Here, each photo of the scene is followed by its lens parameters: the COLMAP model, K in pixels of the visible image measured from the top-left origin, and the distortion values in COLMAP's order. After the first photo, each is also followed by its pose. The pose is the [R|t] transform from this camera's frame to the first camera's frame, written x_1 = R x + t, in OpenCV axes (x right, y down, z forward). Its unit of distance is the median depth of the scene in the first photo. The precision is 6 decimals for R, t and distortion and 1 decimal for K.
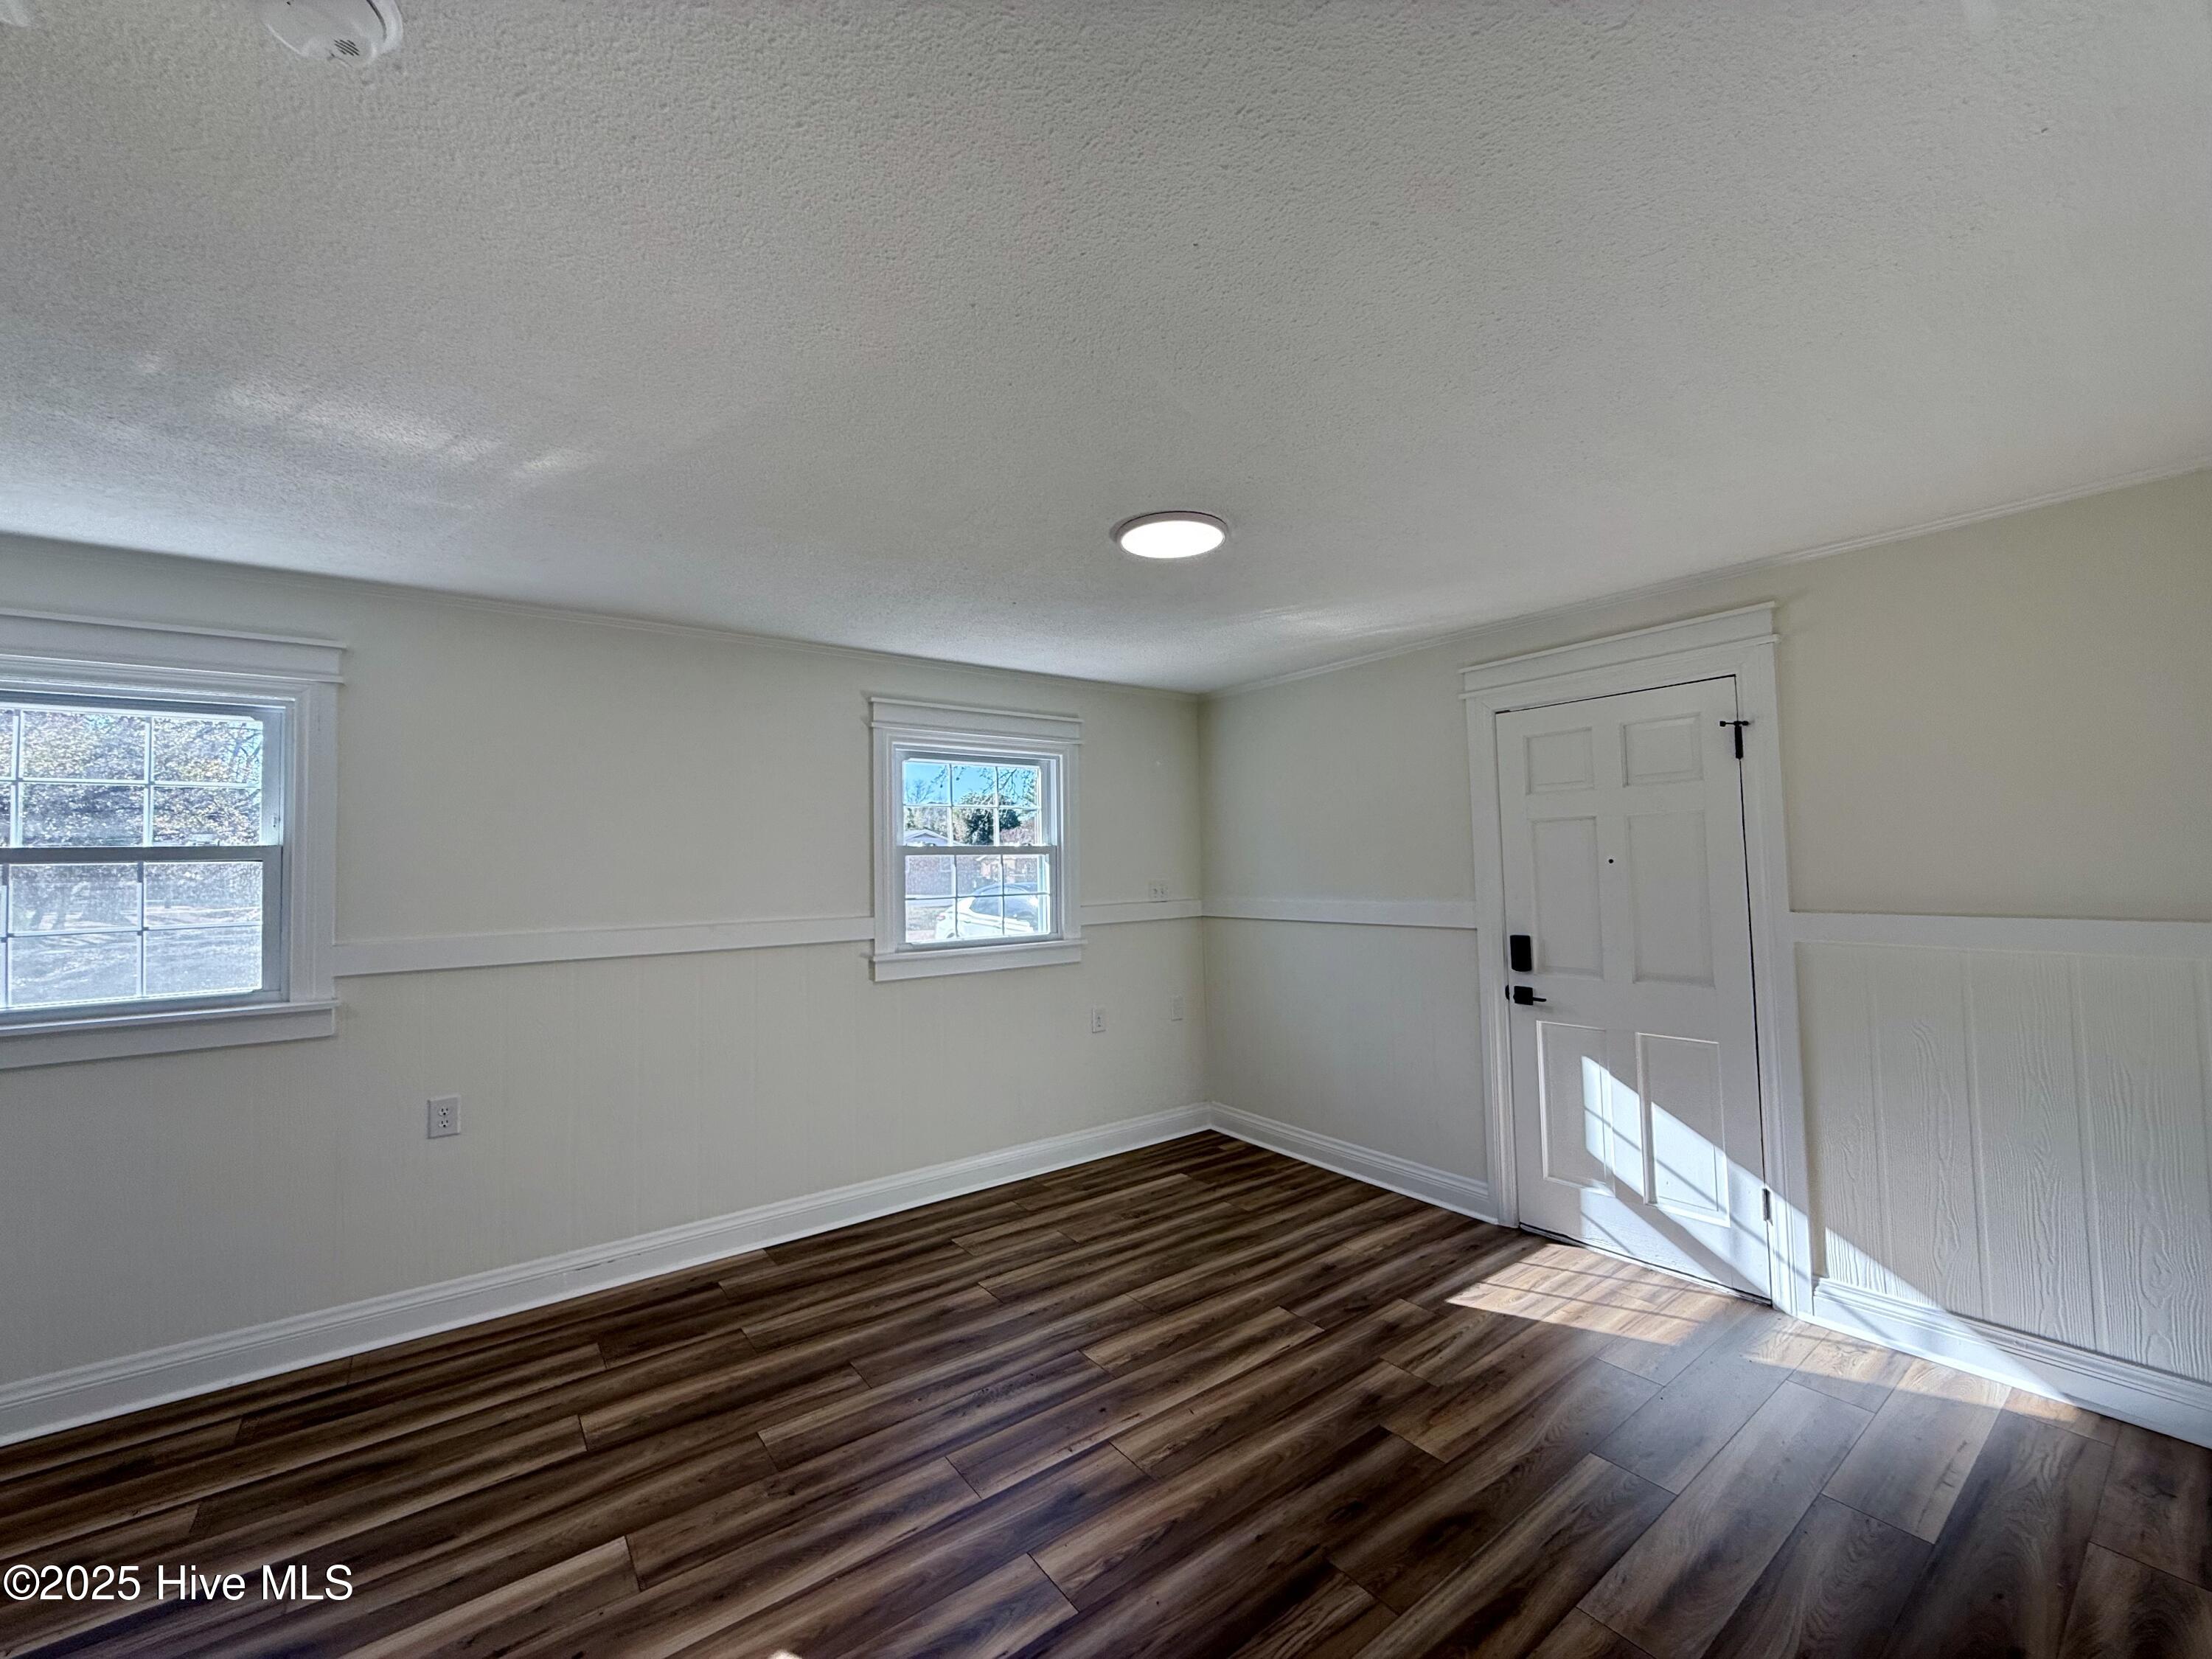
lens RADIAL K [[883.1, 0, 1099.0], [0, 883.1, 832.3], [0, 0, 1]] dist [-0.001567, 0.000739]
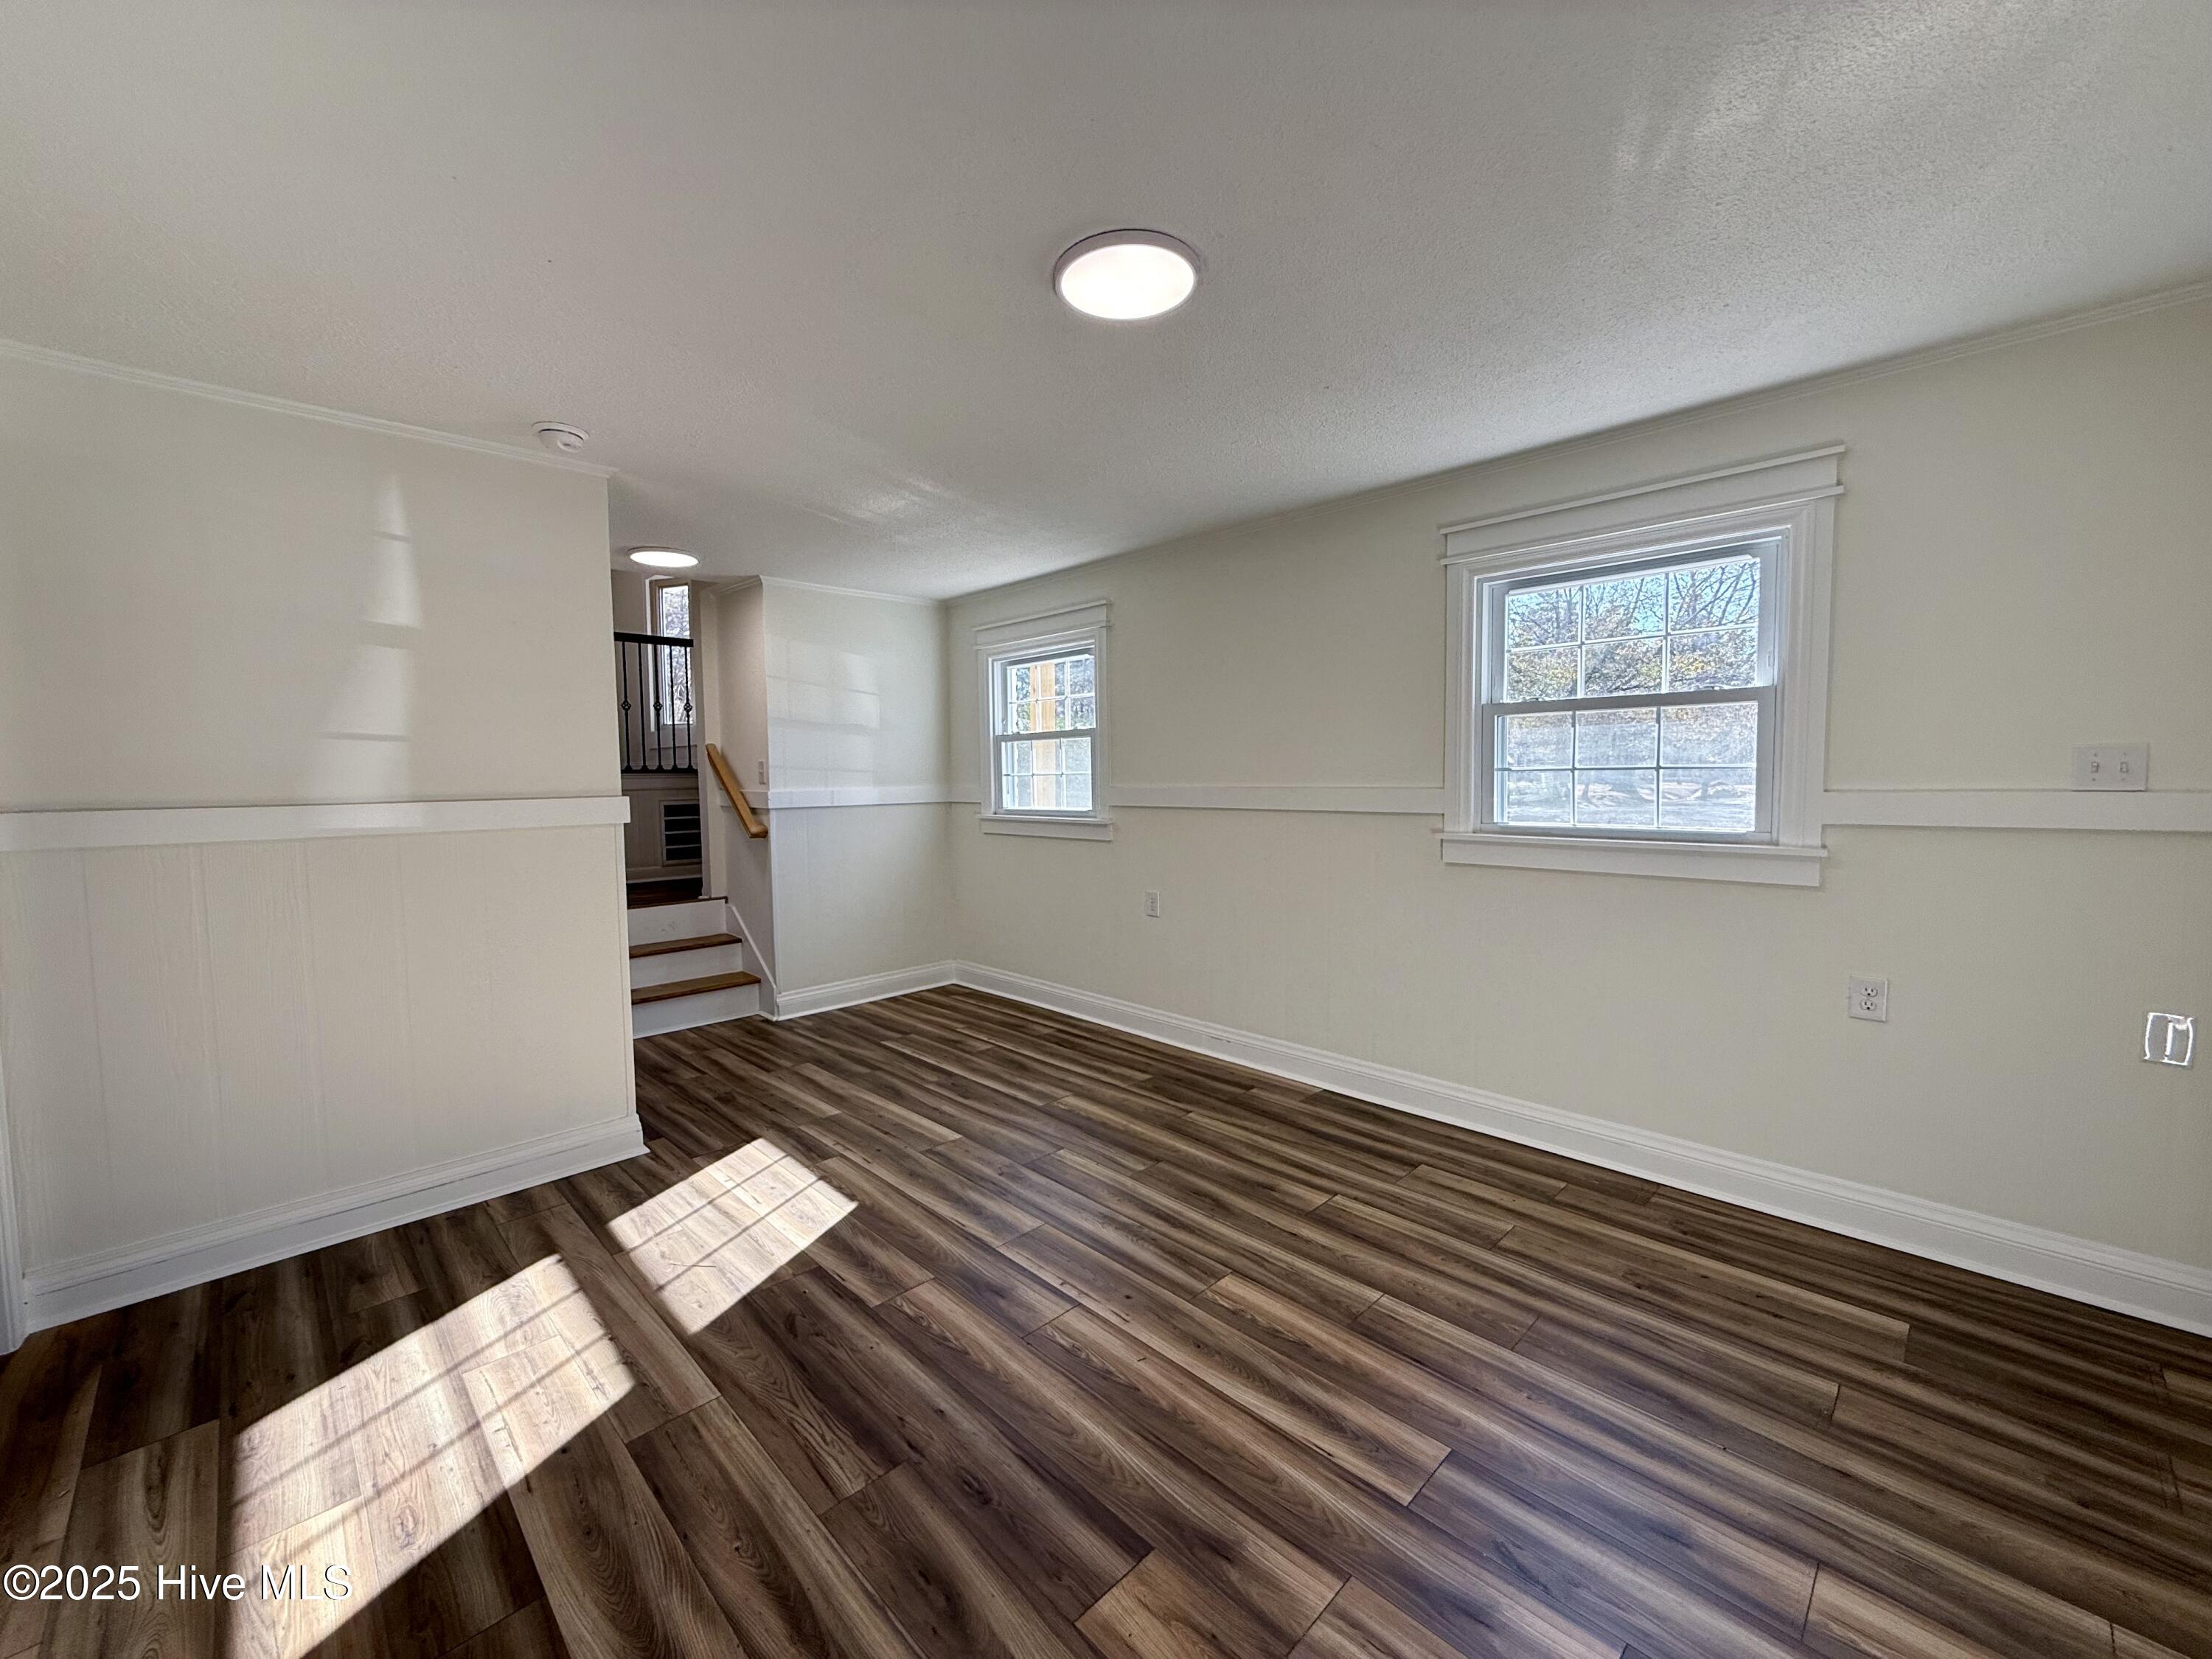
lens RADIAL K [[883.1, 0, 1099.0], [0, 883.1, 823.9], [0, 0, 1]] dist [-0.001567, 0.000739]
pose [[0.133548, 0.074232, -0.988258, 0.772529], [0.045756, 0.995666, 0.080972, 0.061856], [0.989986, -0.056033, 0.129572, 0.752911]]
